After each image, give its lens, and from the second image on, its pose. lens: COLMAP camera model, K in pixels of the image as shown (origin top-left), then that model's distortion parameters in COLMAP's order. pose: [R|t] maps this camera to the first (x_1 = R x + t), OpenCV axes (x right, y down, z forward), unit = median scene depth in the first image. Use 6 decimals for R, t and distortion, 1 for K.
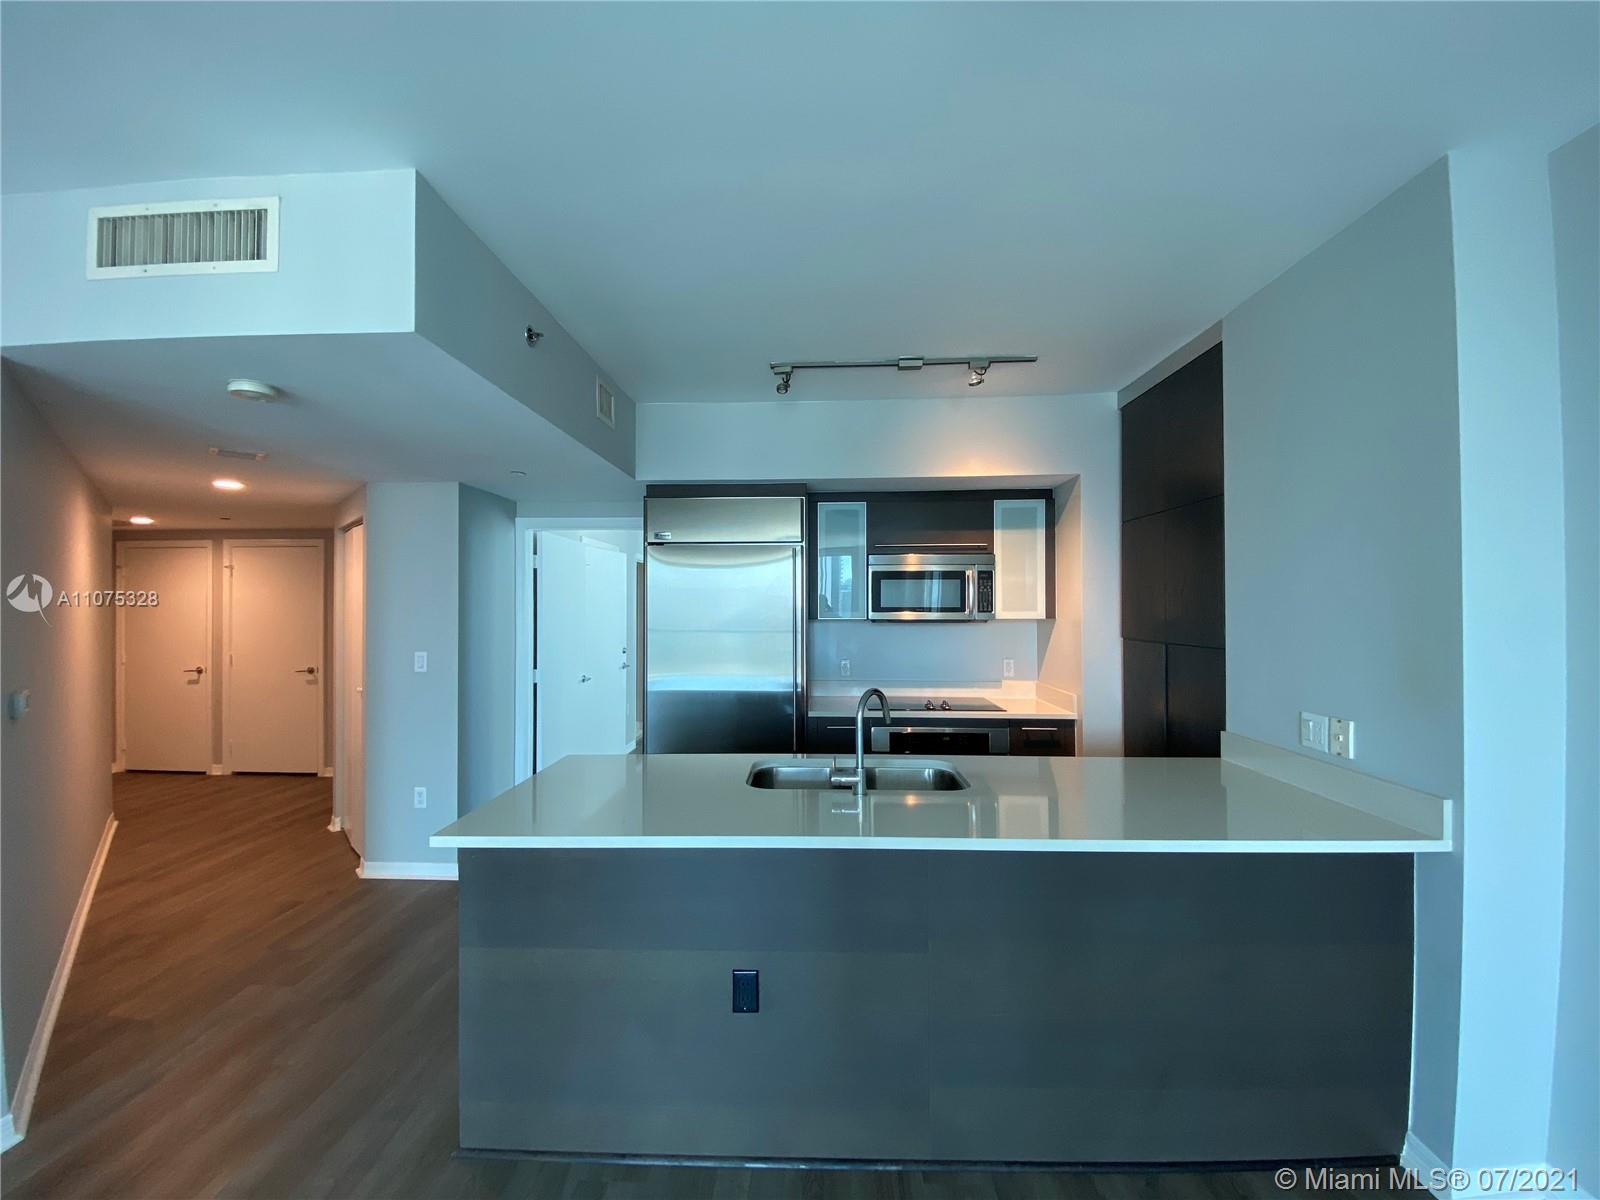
lens RADIAL K [[652.4, 0, 792.2], [0, 652.4, 599.4], [0, 0, 1]] dist [0.014670, -0.019455]
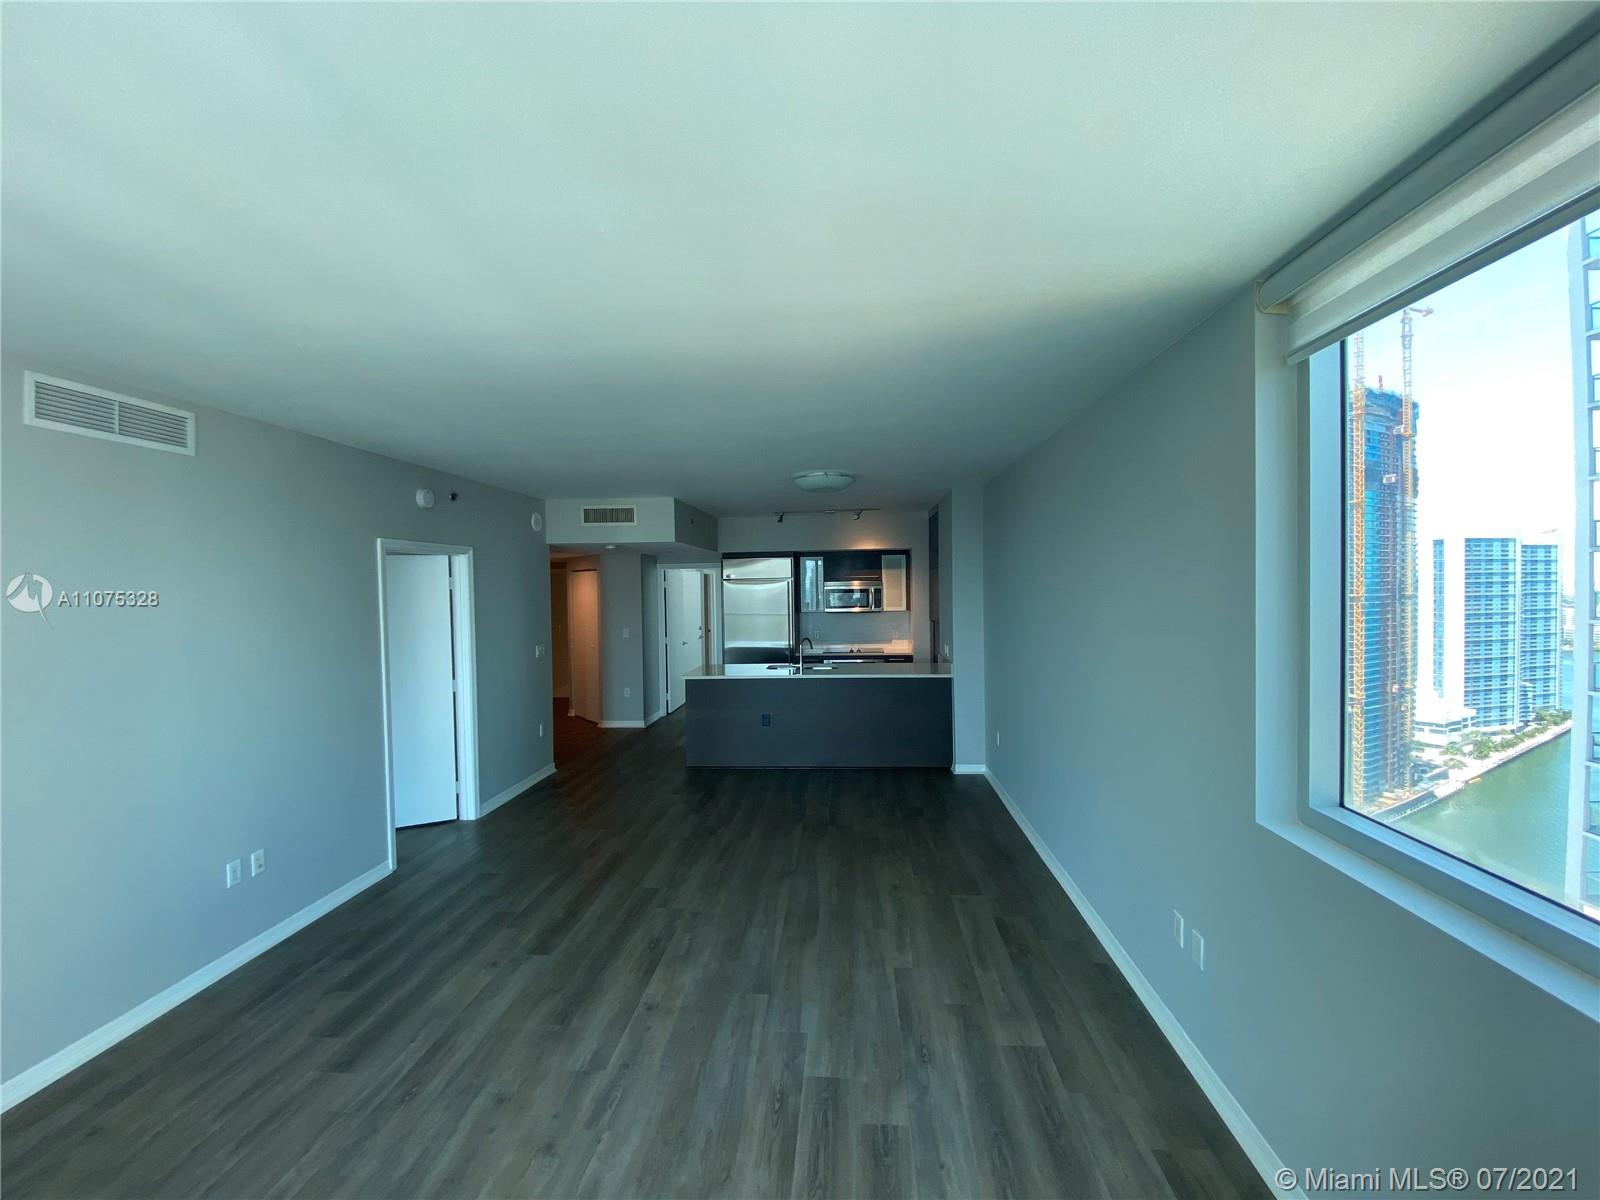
lens RADIAL K [[652.4, 0, 792.2], [0, 652.4, 599.4], [0, 0, 1]] dist [0.014670, -0.019455]
pose [[0.998805, -0.013101, -0.047082, 0.114226], [0.014516, 0.999449, 0.029841, -0.076689], [0.046665, -0.030489, 0.998445, -1.162667]]
